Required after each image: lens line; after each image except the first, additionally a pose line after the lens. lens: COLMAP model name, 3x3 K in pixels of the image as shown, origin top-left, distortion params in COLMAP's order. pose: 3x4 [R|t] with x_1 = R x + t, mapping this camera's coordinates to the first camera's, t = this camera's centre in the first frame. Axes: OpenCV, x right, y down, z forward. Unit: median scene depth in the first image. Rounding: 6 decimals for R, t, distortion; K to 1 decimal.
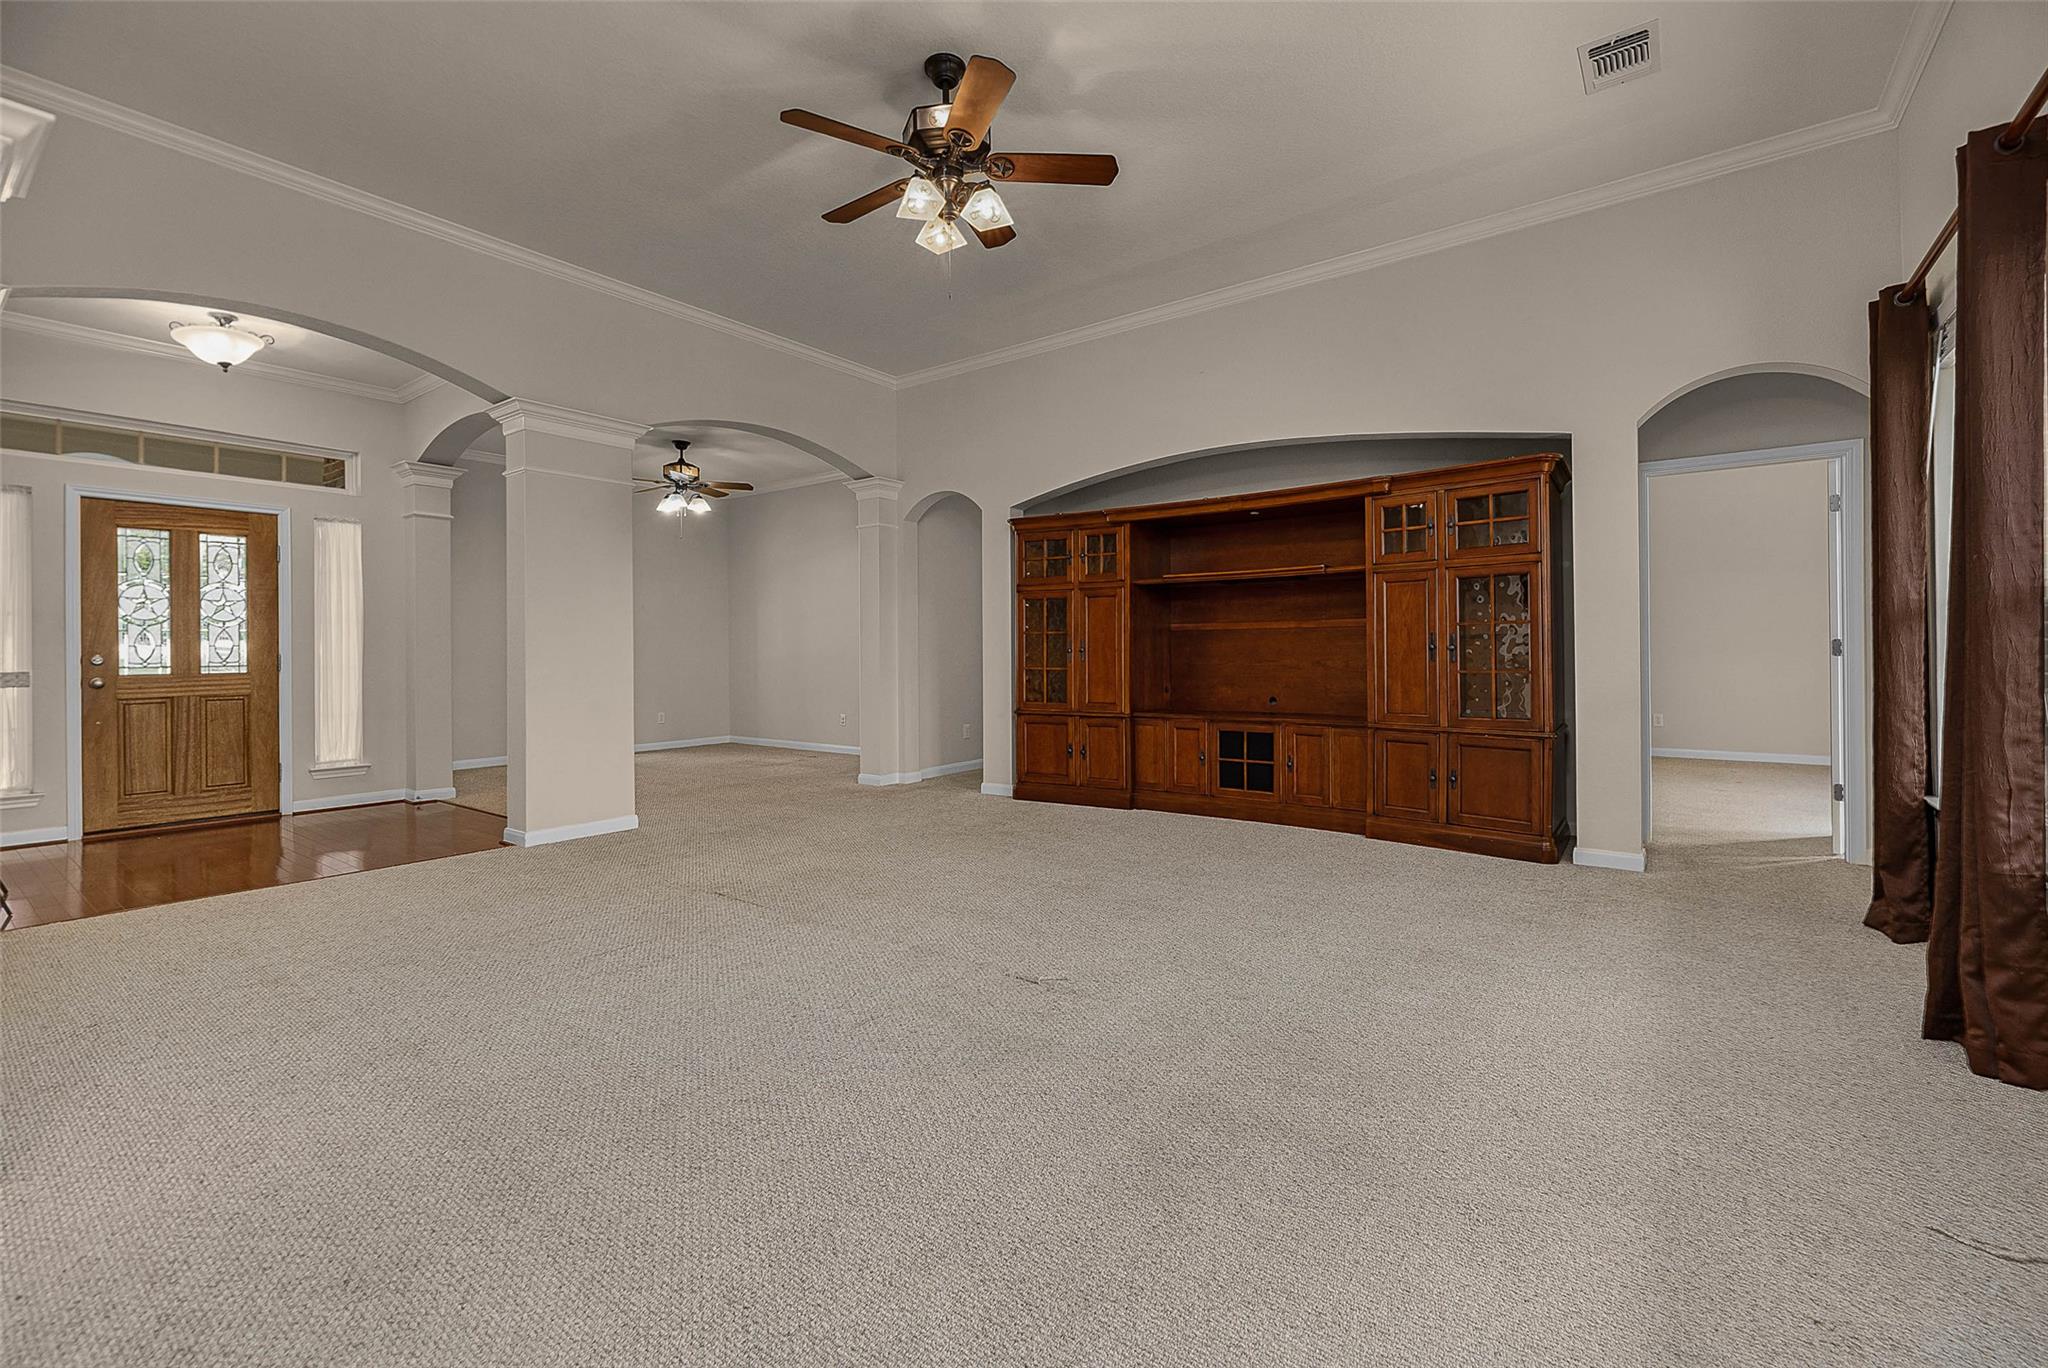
lens RADIAL K [[851.9, 0, 1026.4], [0, 851.9, 659.2], [0, 0, 1]] dist [0.000398, 0.000069]
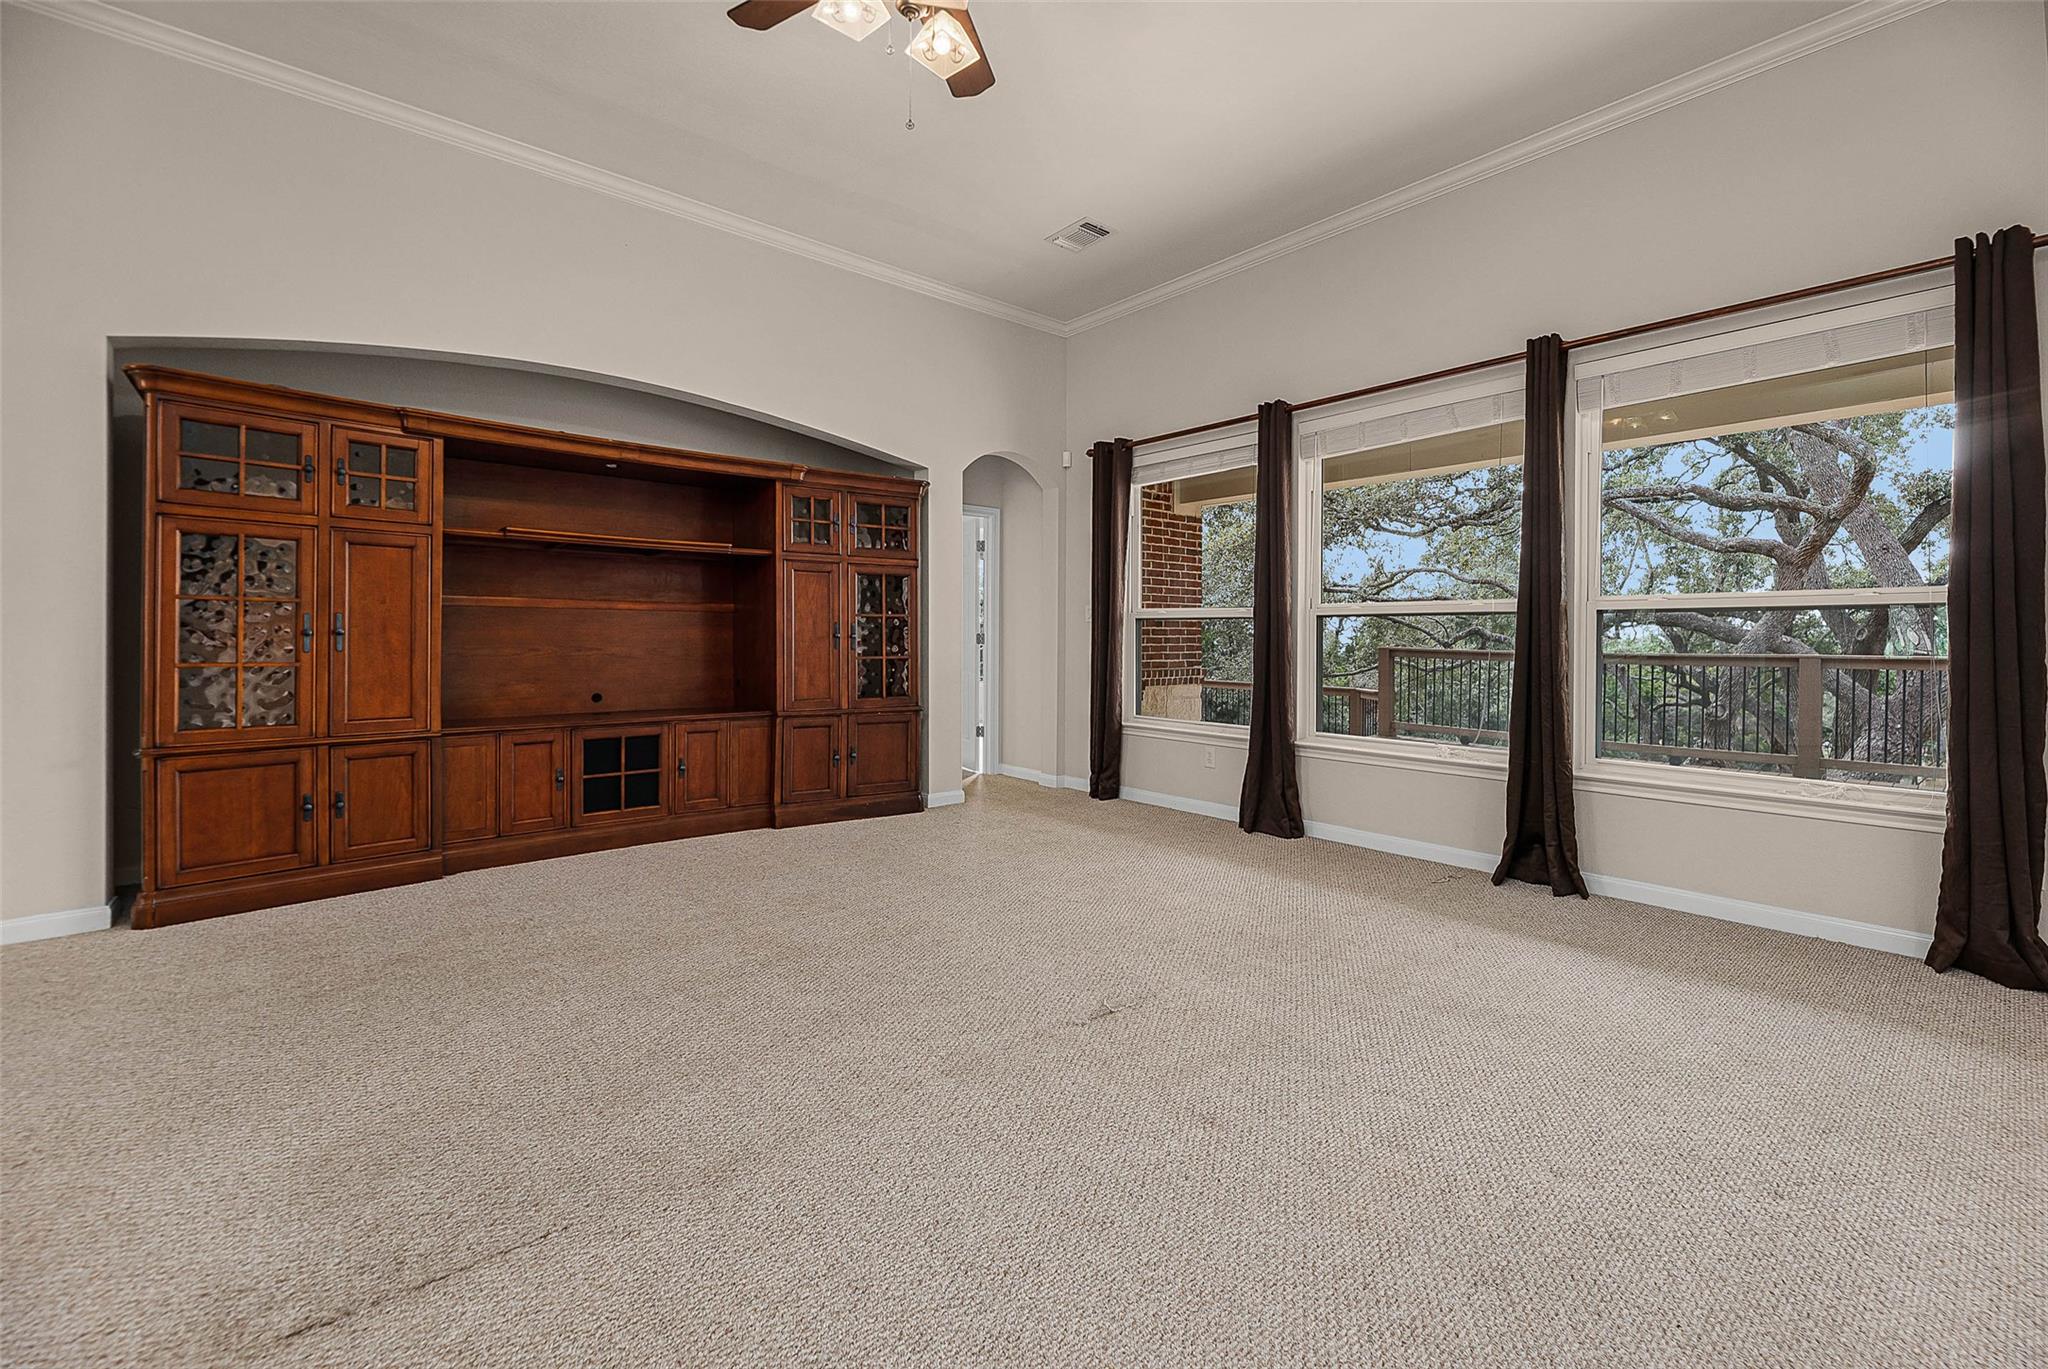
lens RADIAL K [[866.6, 0, 1025.3], [0, 866.6, 637.1], [0, 0, 1]] dist [-0.000597, -0.000021]
pose [[0.228669, 0.006256, 0.973484, -0.505693], [-0.004120, 0.999977, -0.005459, -0.007037], [-0.973496, -0.002762, 0.228689, 0.492675]]
